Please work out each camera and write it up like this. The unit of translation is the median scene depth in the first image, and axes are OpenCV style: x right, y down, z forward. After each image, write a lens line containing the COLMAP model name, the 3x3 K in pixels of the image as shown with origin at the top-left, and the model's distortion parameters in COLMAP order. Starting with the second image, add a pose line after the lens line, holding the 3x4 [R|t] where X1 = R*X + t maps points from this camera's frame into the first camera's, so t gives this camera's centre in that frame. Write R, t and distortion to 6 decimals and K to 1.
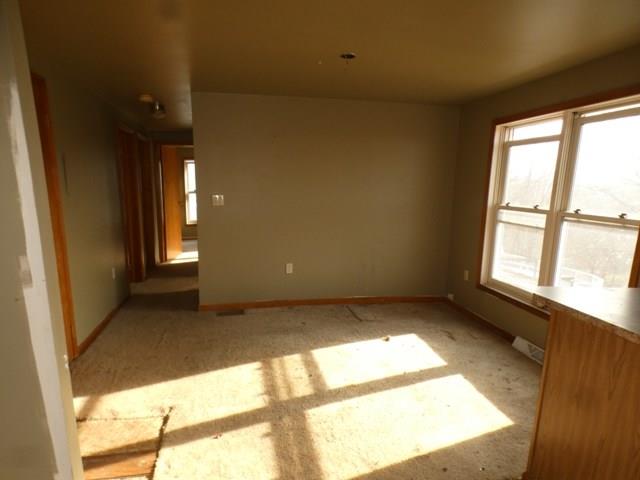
lens RADIAL K [[408.3, 0, 320.5], [0, 408.3, 291.9], [0, 0, 1]] dist [-0.058984, 0.003137]
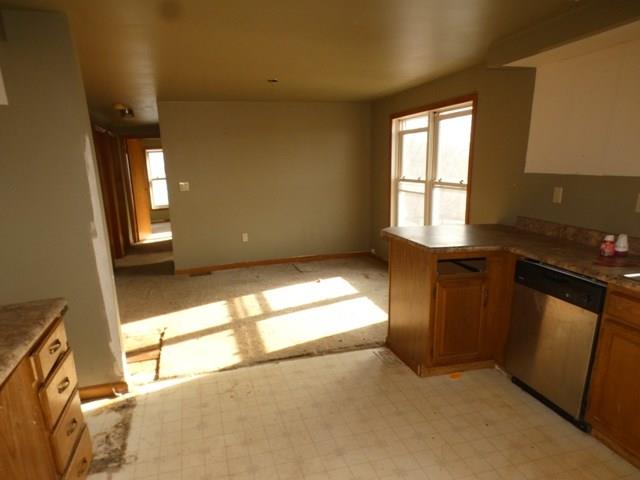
lens RADIAL K [[401.8, 0, 318.8], [0, 401.8, 257.9], [0, 0, 1]] dist [-0.052631, 0.000001]
pose [[0.994174, -0.067783, 0.083804, 0.059244], [0.070080, 0.997233, -0.024783, 0.075689], [-0.081892, 0.030511, 0.996174, -0.358225]]
